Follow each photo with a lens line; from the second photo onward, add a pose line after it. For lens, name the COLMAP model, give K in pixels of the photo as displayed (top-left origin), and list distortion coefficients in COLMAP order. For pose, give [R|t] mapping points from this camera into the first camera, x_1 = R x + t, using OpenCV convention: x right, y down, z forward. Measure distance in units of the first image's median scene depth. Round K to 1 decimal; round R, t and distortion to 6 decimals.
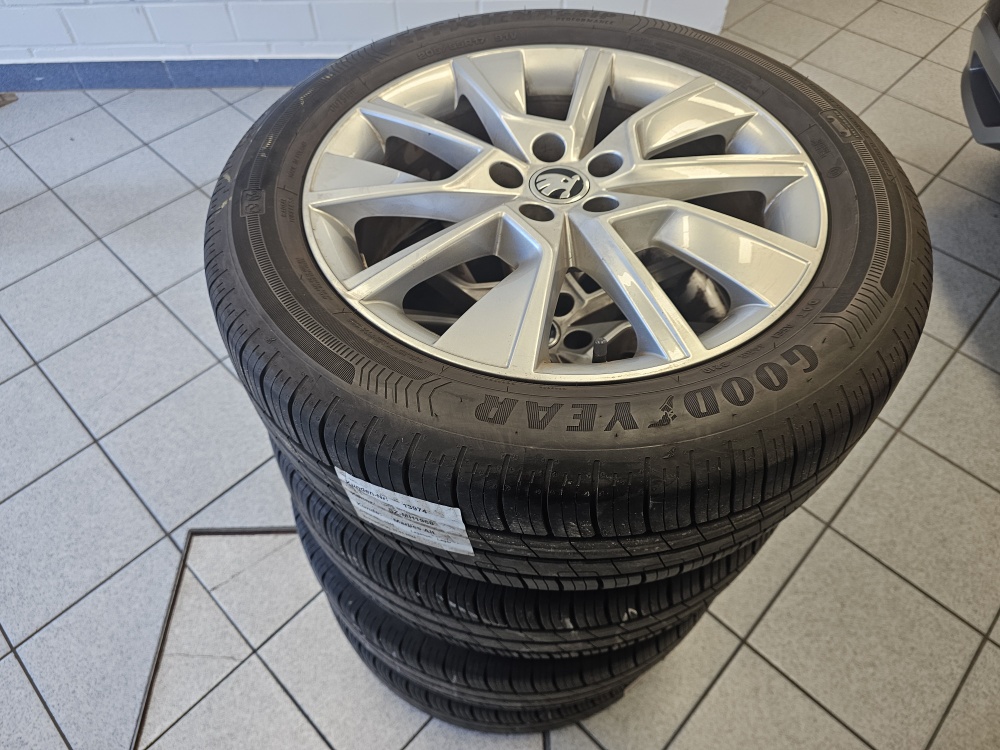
lens RADIAL K [[671.3, 0, 499.8], [0, 671.3, 360.8], [0, 0, 1]] dist [0.048153, -0.056833]
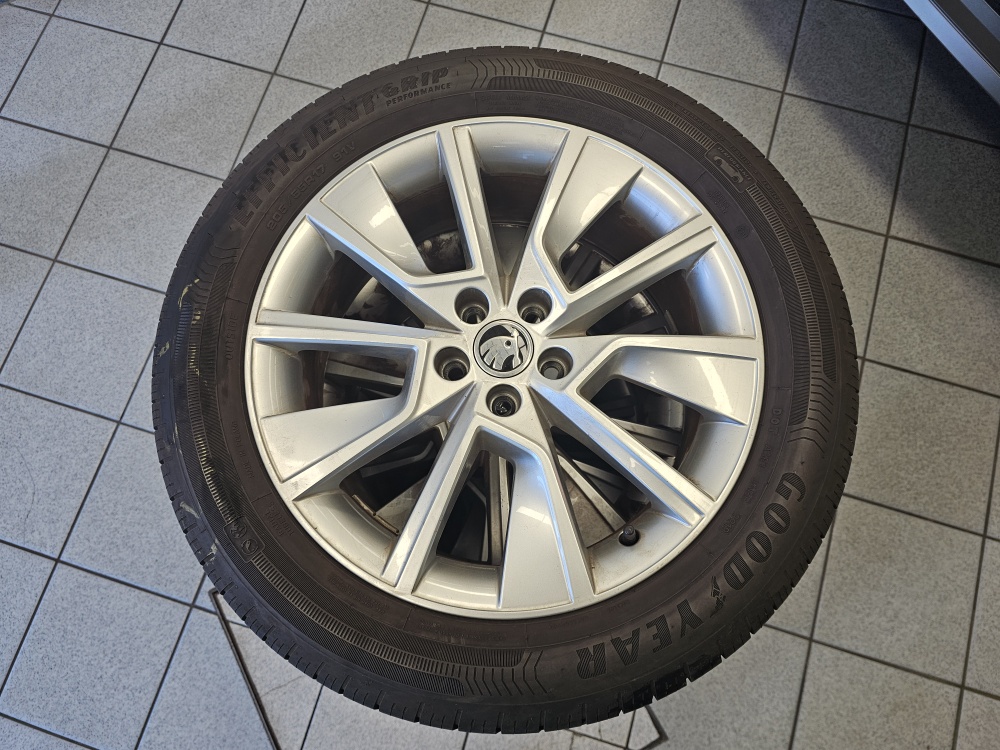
lens RADIAL K [[671.3, 0, 499.8], [0, 671.3, 360.8], [0, 0, 1]] dist [0.048153, -0.056833]
pose [[0.889529, -0.443282, 0.110630, -0.031781], [0.363325, 0.833145, 0.416971, -0.618479], [-0.277007, -0.330714, 0.902162, 0.099007]]
